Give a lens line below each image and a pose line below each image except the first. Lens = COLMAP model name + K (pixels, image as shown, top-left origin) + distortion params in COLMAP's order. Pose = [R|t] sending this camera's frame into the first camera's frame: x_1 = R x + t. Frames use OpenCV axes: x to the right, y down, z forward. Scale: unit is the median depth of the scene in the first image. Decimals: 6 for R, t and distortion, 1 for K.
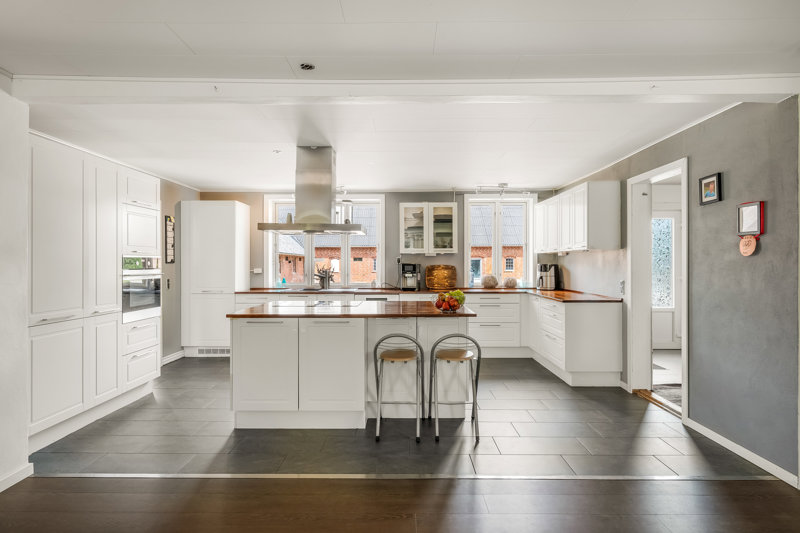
lens RADIAL K [[445.7, 0, 399.6], [0, 445.7, 266.7], [0, 0, 1]] dist [-0.000968, 0.001440]
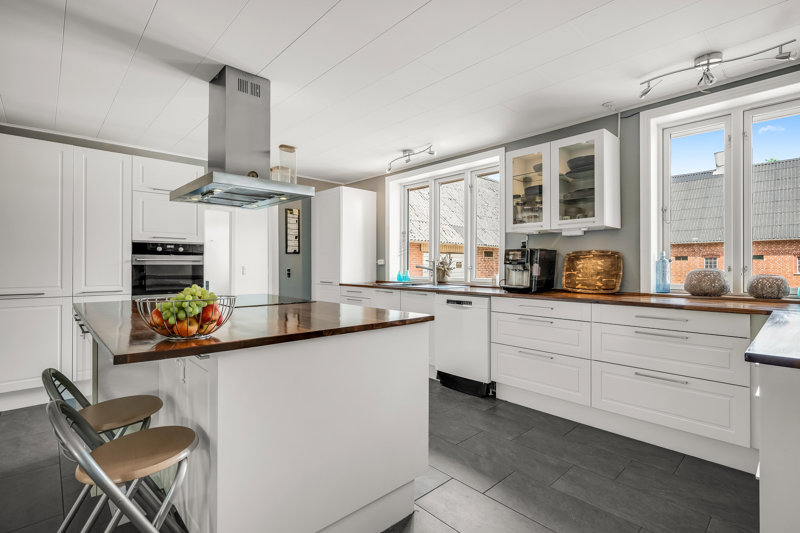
lens RADIAL K [[385.2, 0, 398.8], [0, 385.2, 266.9], [0, 0, 1]] dist [0.006419, -0.000522]
pose [[0.683325, 0.004438, -0.730101, 0.296478], [-0.008325, 0.999964, -0.001713, 0.021177], [0.730067, 0.007249, 0.683338, 0.523611]]
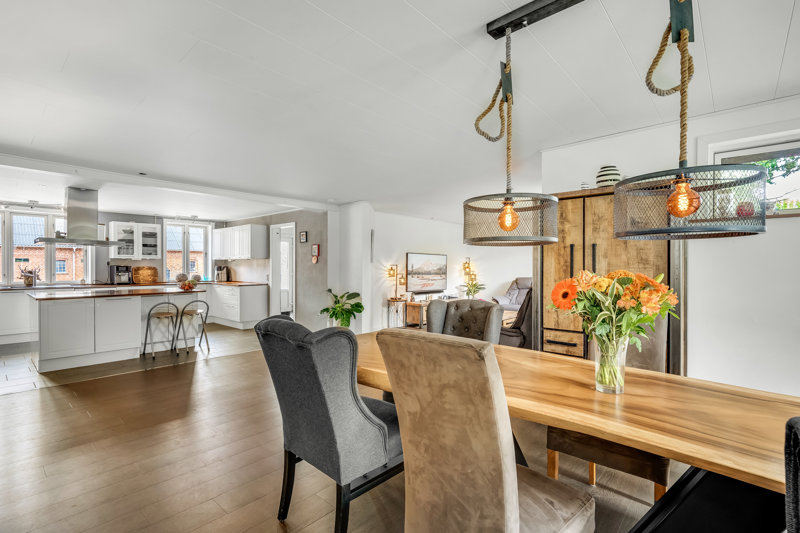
lens RADIAL K [[385.2, 0, 399.5], [0, 385.2, 268.6], [0, 0, 1]] dist [0.006419, -0.000522]
pose [[0.666983, 0.000249, 0.745073, -0.304419], [0.000524, 1.000000, -0.000803, 0.004239], [-0.745073, 0.000926, 0.666982, -0.463744]]
